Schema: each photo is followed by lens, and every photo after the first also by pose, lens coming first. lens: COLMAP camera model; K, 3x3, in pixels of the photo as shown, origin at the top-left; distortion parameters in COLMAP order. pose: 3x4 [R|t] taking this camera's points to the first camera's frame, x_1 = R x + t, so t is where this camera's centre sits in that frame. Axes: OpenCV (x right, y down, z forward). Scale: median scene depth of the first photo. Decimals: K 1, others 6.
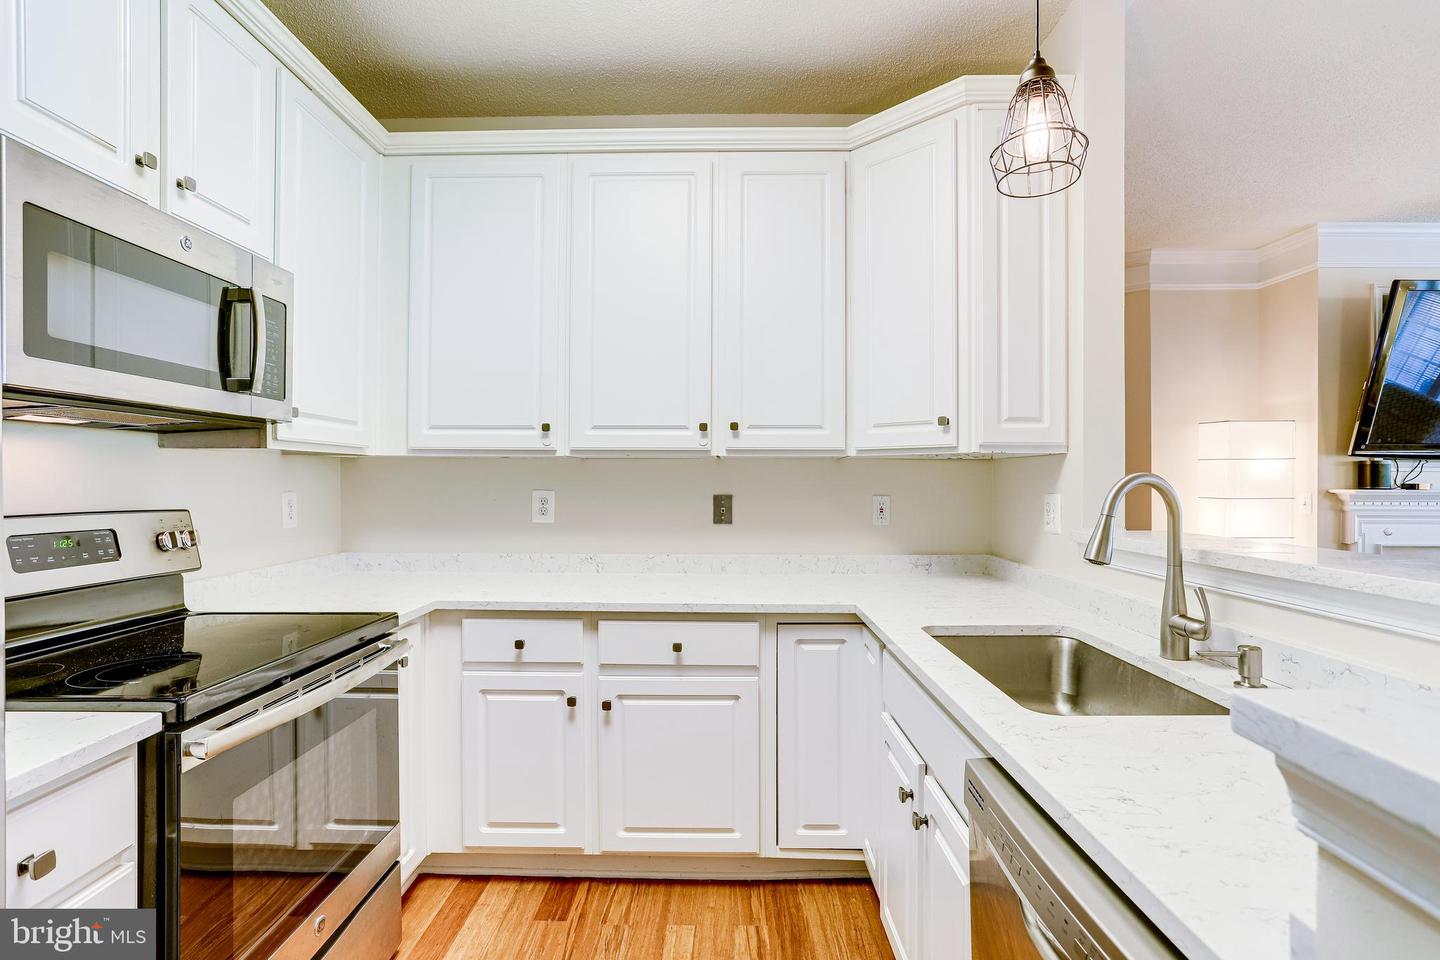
lens RADIAL K [[699.0, 0, 720.0], [0, 699.0, 480.0], [0, 0, 1]] dist [-0.048200, 0.026457]
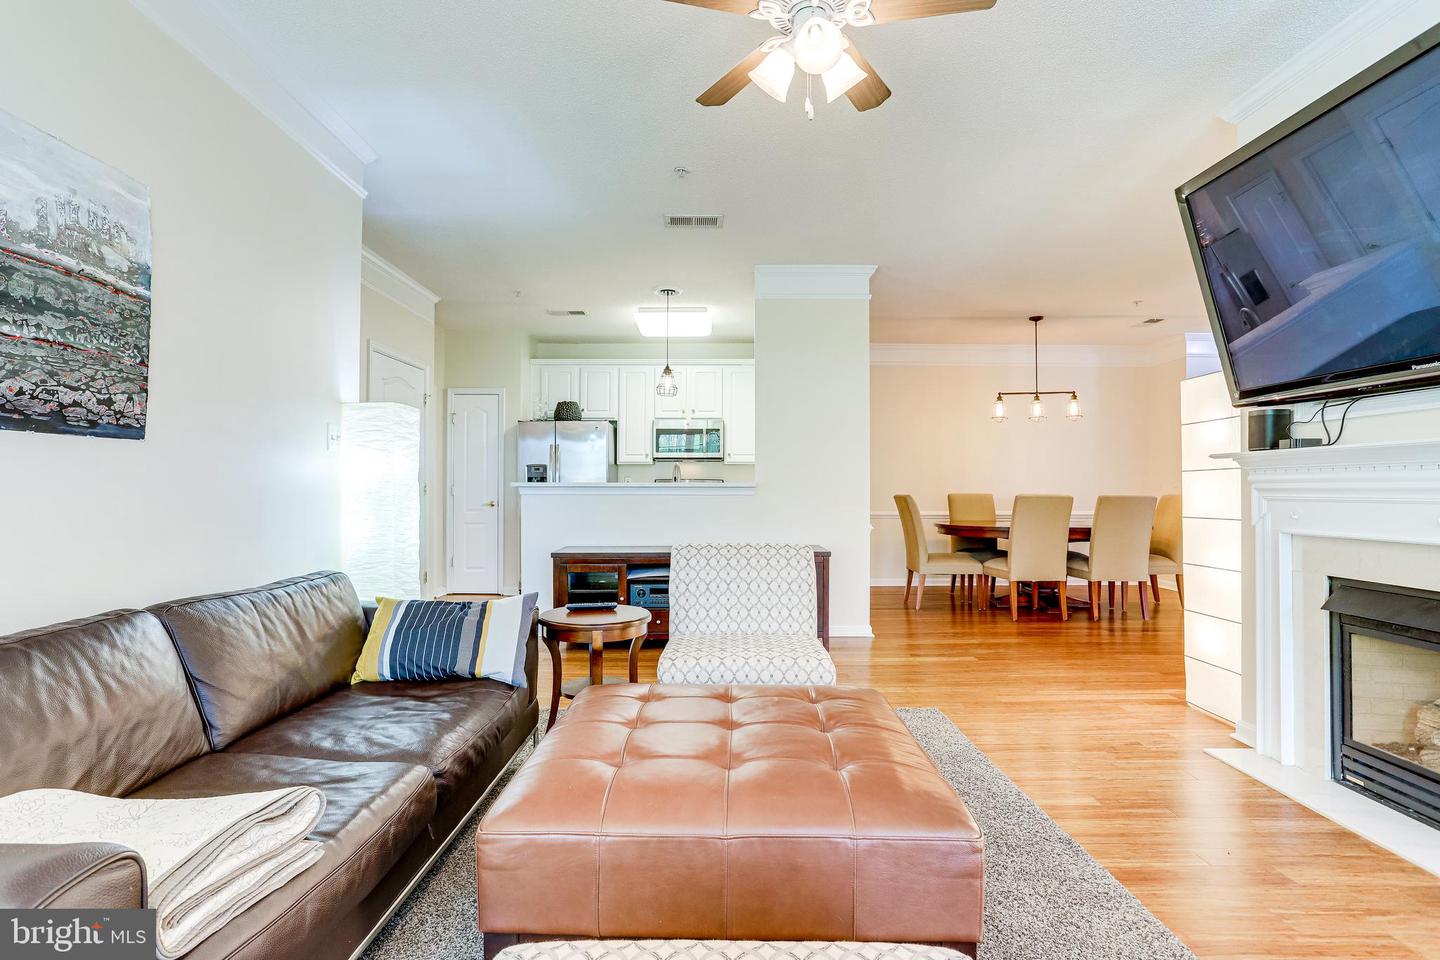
lens RADIAL K [[699.0, 0, 720.0], [0, 699.0, 480.0], [0, 0, 1]] dist [-0.048200, 0.026457]
pose [[0.025785, -0.016809, -0.999526, 2.363564], [-0.002462, 0.999855, -0.016878, 0.082017], [0.999664, 0.002896, 0.025740, 0.590901]]
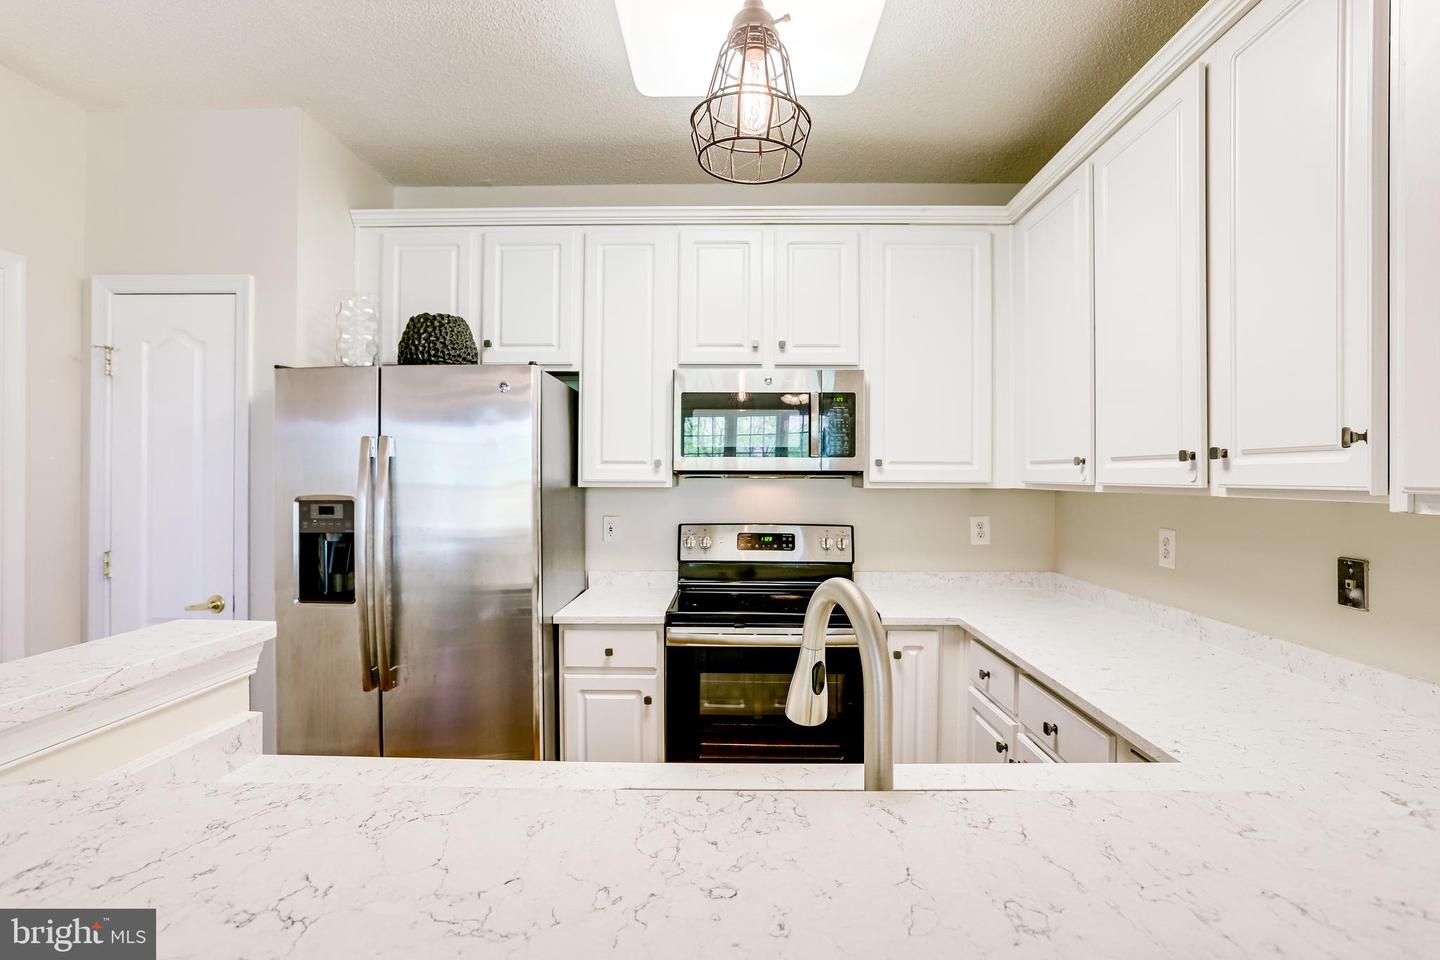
lens RADIAL K [[699.0, 0, 720.0], [0, 699.0, 480.0], [0, 0, 1]] dist [-0.048200, 0.026457]
pose [[-0.001589, 0.000776, -0.999998, 0.584245], [-0.004267, 0.999991, 0.000782, -0.043066], [0.999990, 0.004268, -0.001585, 0.464500]]
